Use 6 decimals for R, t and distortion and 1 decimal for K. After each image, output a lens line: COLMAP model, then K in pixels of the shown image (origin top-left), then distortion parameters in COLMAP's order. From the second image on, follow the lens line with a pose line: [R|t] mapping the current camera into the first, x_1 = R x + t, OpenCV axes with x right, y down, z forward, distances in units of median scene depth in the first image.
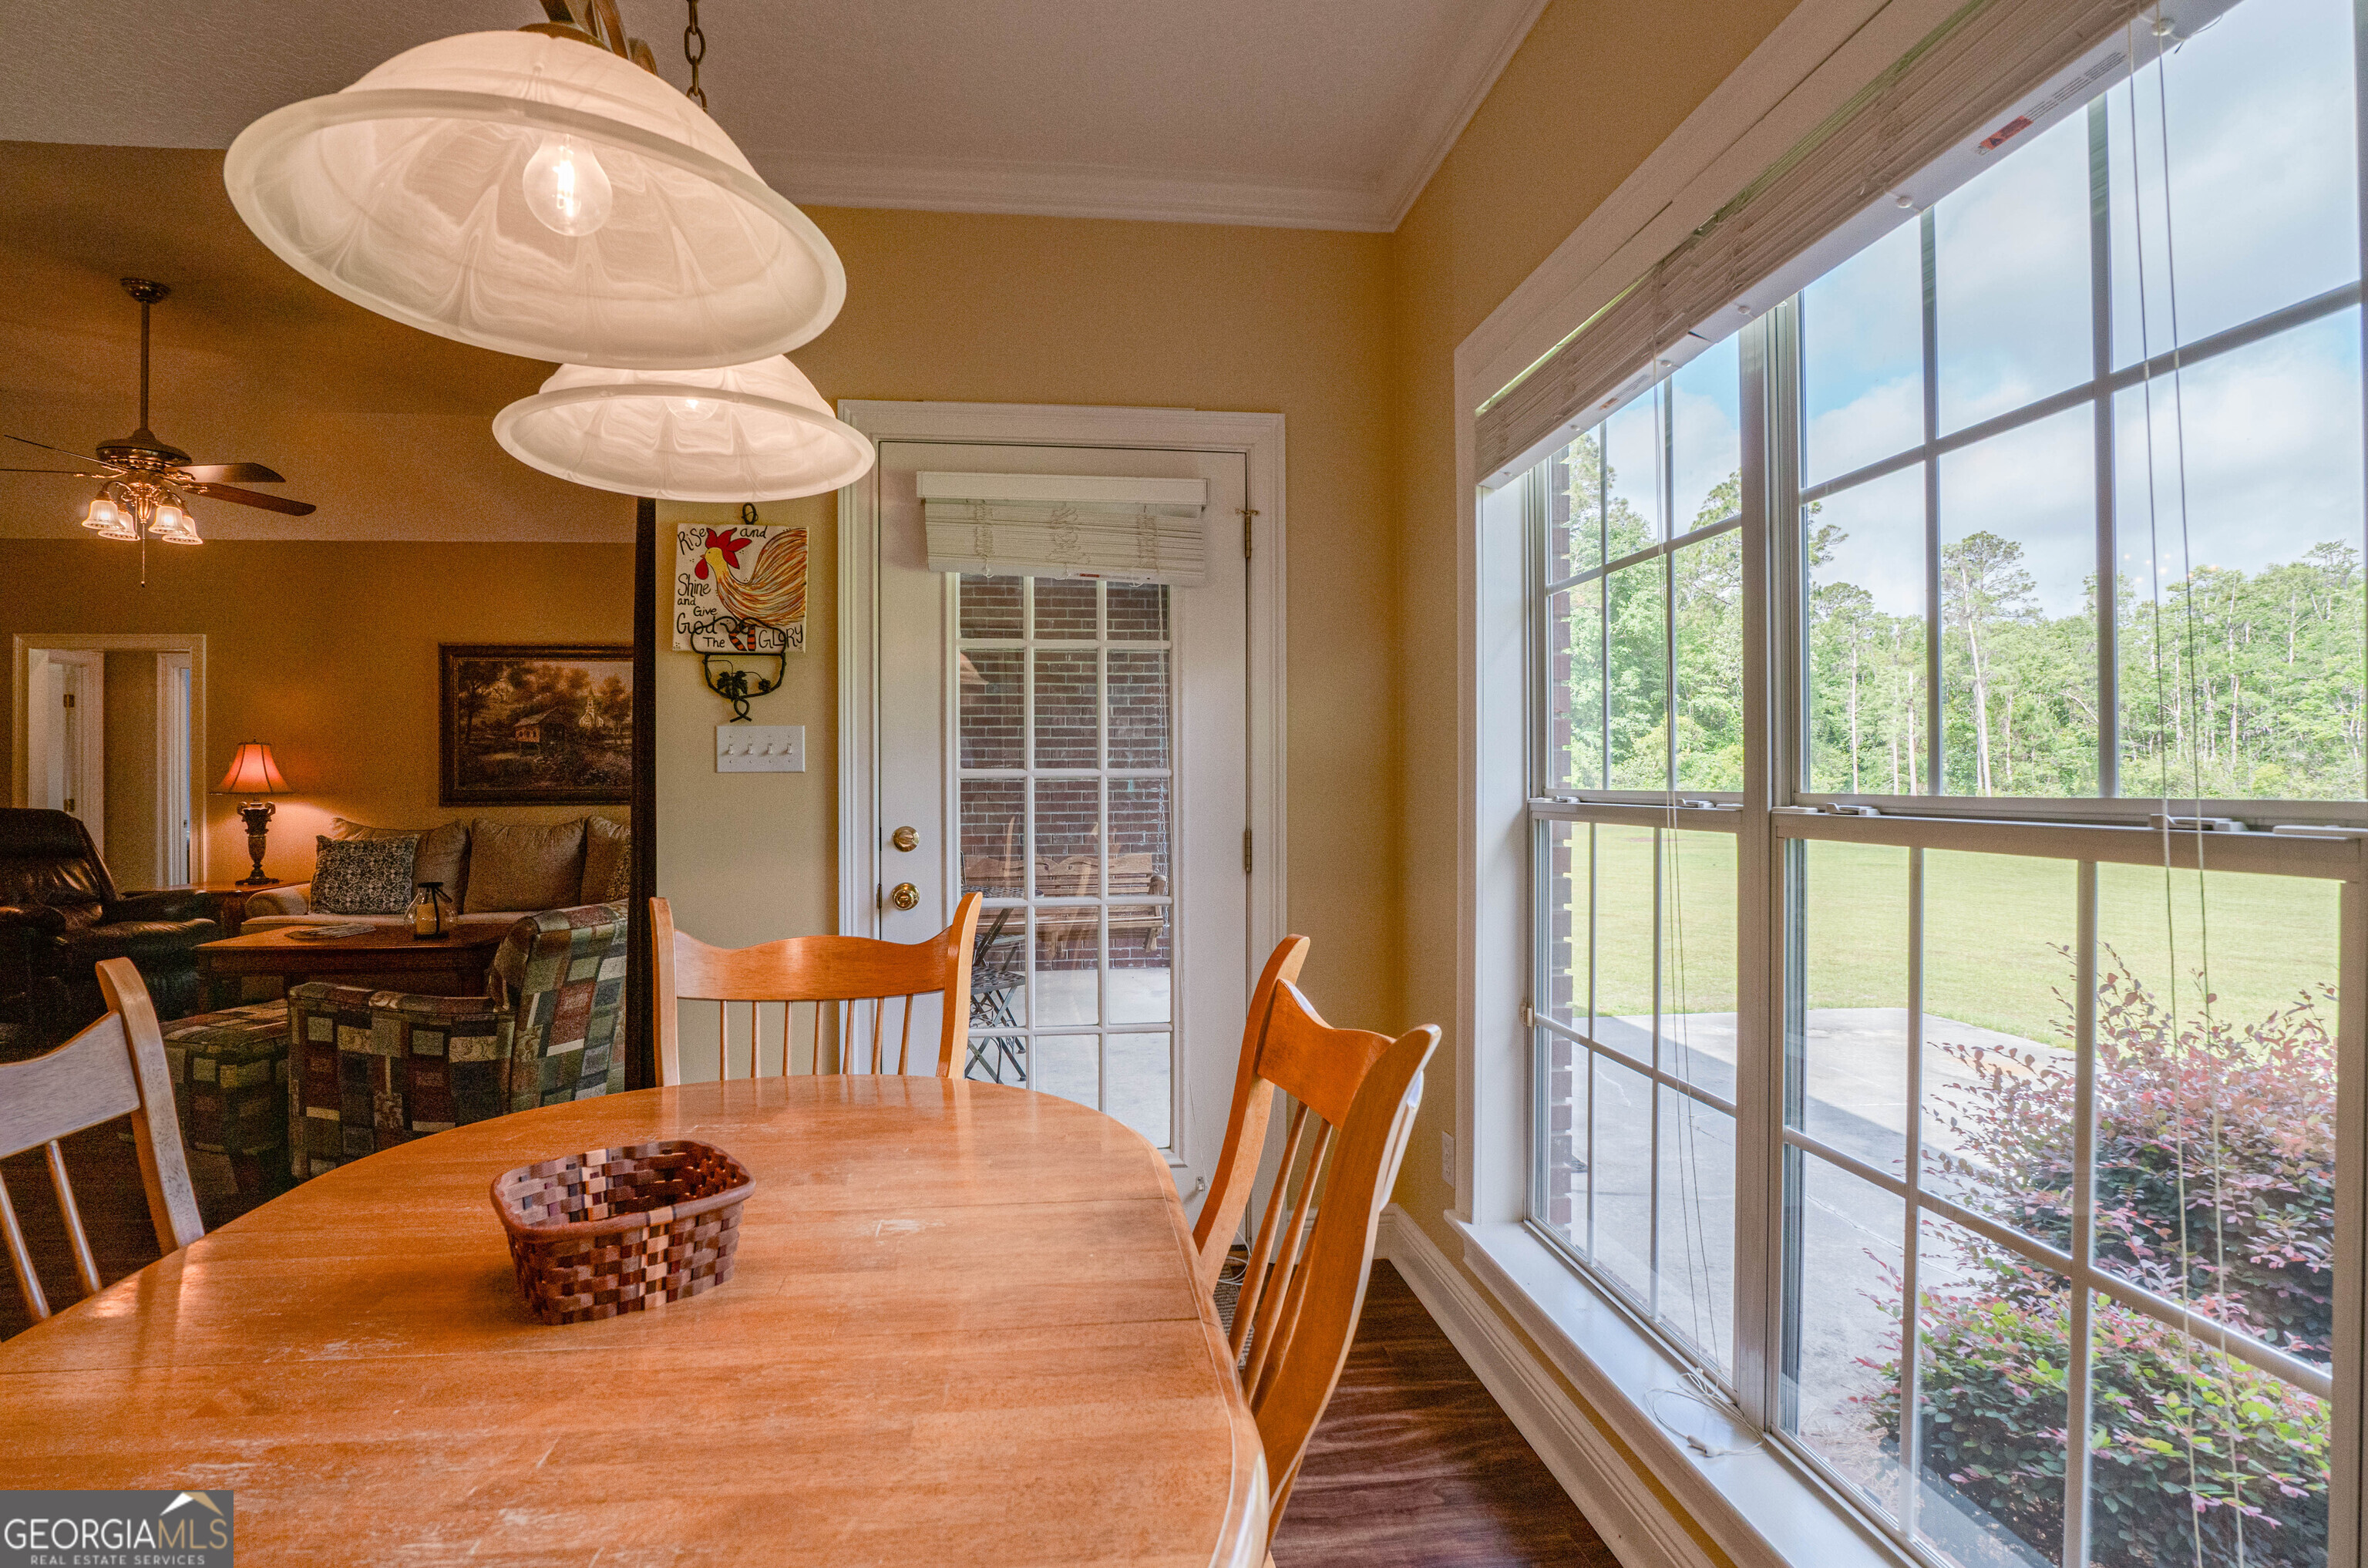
lens RADIAL K [[1117.5, 0, 1184.0], [0, 1117.5, 784.0], [0, 0, 1]] dist [0.000827, 0.001320]
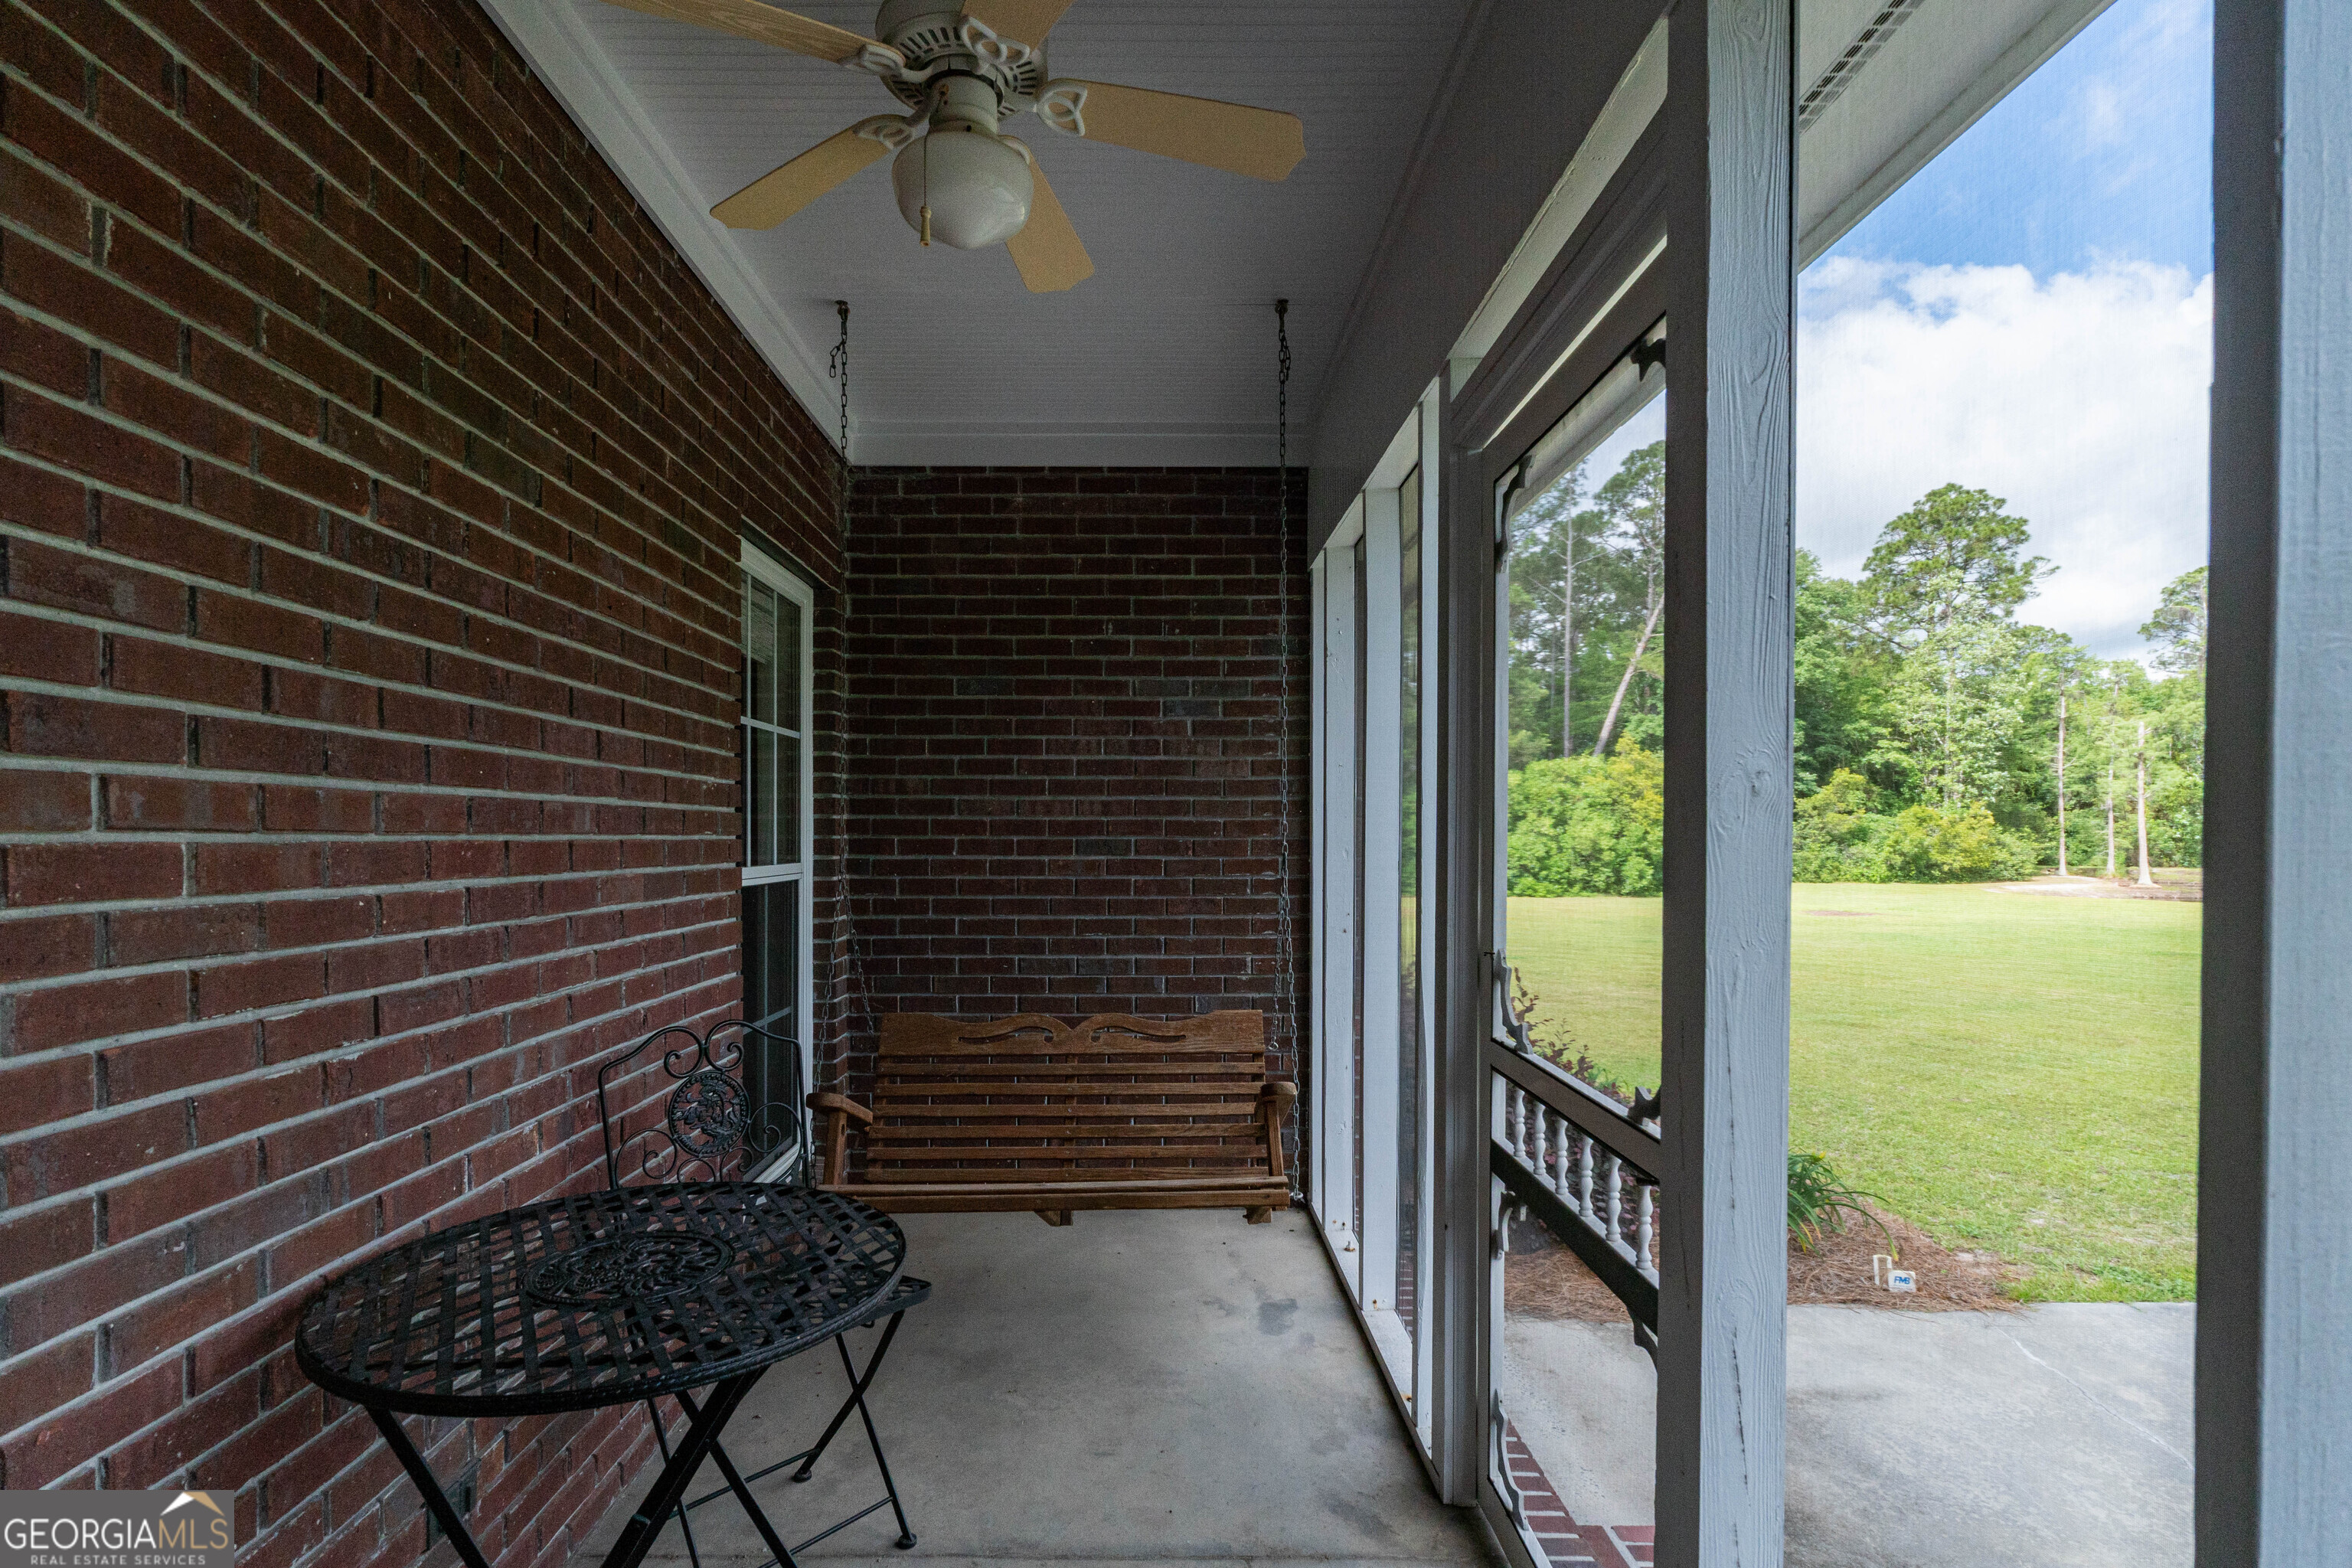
lens RADIAL K [[1141.7, 0, 1174.9], [0, 1141.7, 851.9], [0, 0, 1]] dist [-0.000068, 0.000008]
pose [[0.994304, 0.004807, -0.106471, -0.015522], [-0.004258, 0.999976, 0.005386, -0.010622], [0.106494, -0.004902, 0.994301, 0.551520]]
